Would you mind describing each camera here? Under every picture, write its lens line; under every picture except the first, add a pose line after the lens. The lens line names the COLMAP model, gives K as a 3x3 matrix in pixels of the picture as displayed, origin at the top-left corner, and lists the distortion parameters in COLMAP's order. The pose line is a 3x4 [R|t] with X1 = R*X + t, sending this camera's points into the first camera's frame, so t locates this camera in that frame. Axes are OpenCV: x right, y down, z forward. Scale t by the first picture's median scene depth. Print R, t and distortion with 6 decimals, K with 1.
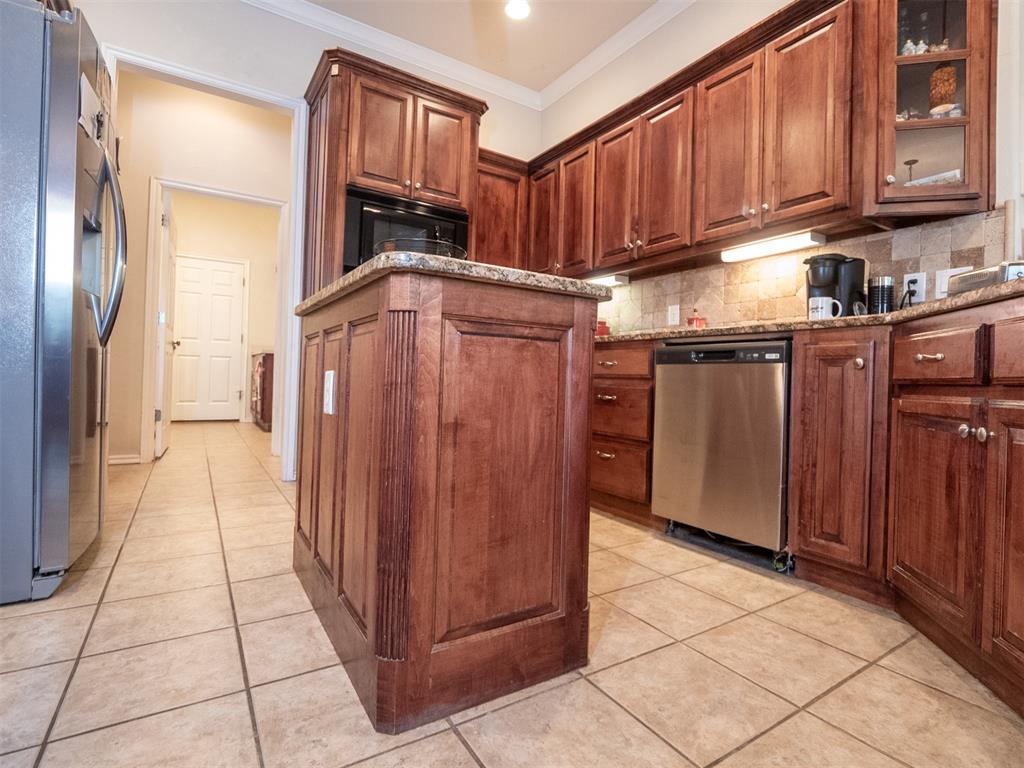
lens RADIAL K [[510.7, 0, 525.8], [0, 510.7, 375.1], [0, 0, 1]] dist [-0.008621, -0.000211]
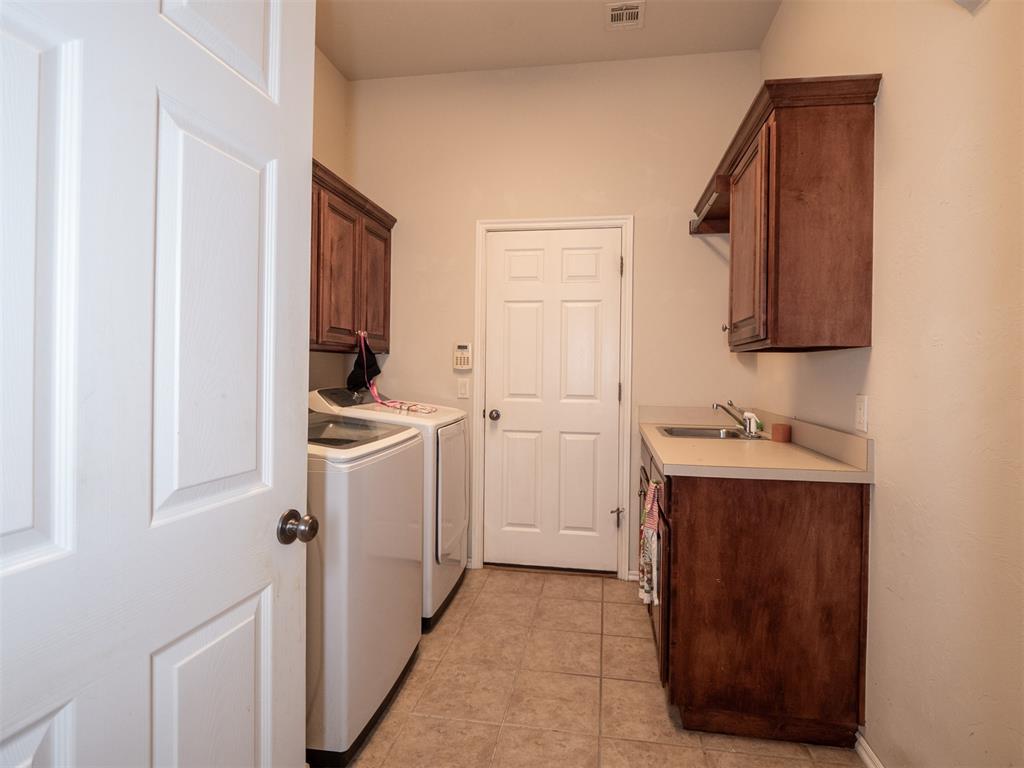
lens RADIAL K [[510.7, 0, 525.8], [0, 510.7, 375.1], [0, 0, 1]] dist [-0.008621, -0.000211]
pose [[0.744929, -0.016198, -0.666947, -1.033125], [0.012794, 0.999868, -0.009994, -0.270857], [0.667021, -0.001088, 0.745038, 1.978906]]
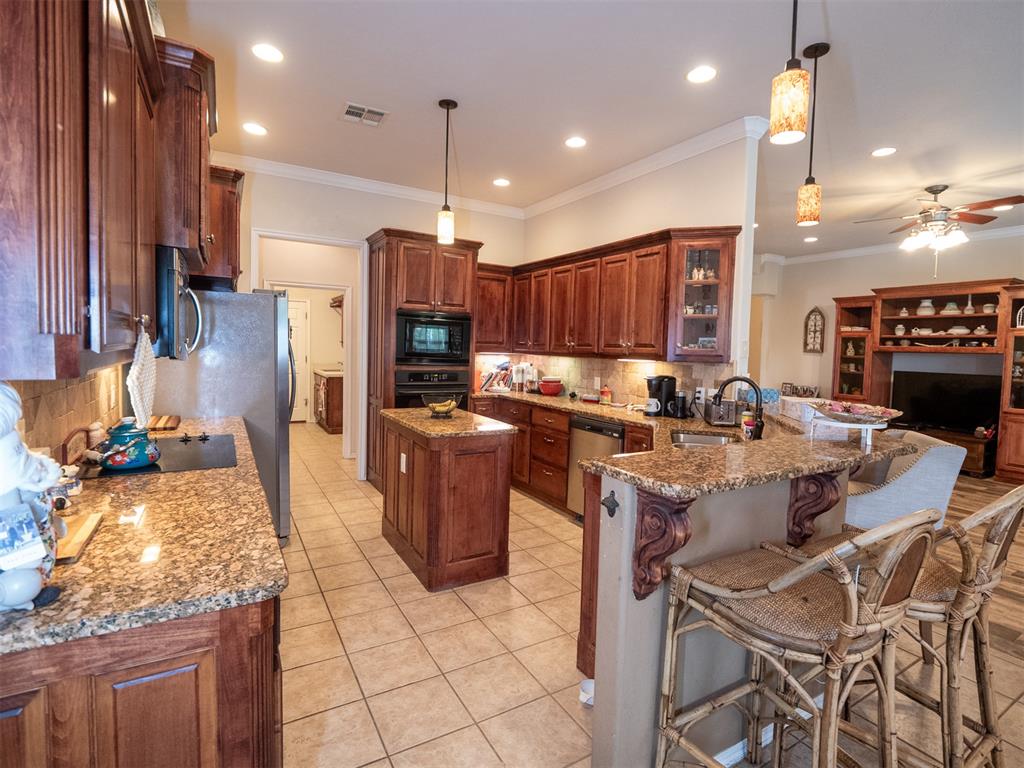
lens RADIAL K [[510.7, 0, 525.8], [0, 510.7, 375.1], [0, 0, 1]] dist [-0.008621, -0.000211]
pose [[0.999139, 0.002892, -0.041386, 0.195783], [-0.000248, 0.997966, 0.063752, -0.370110], [0.041486, -0.063687, 0.997107, -0.922633]]
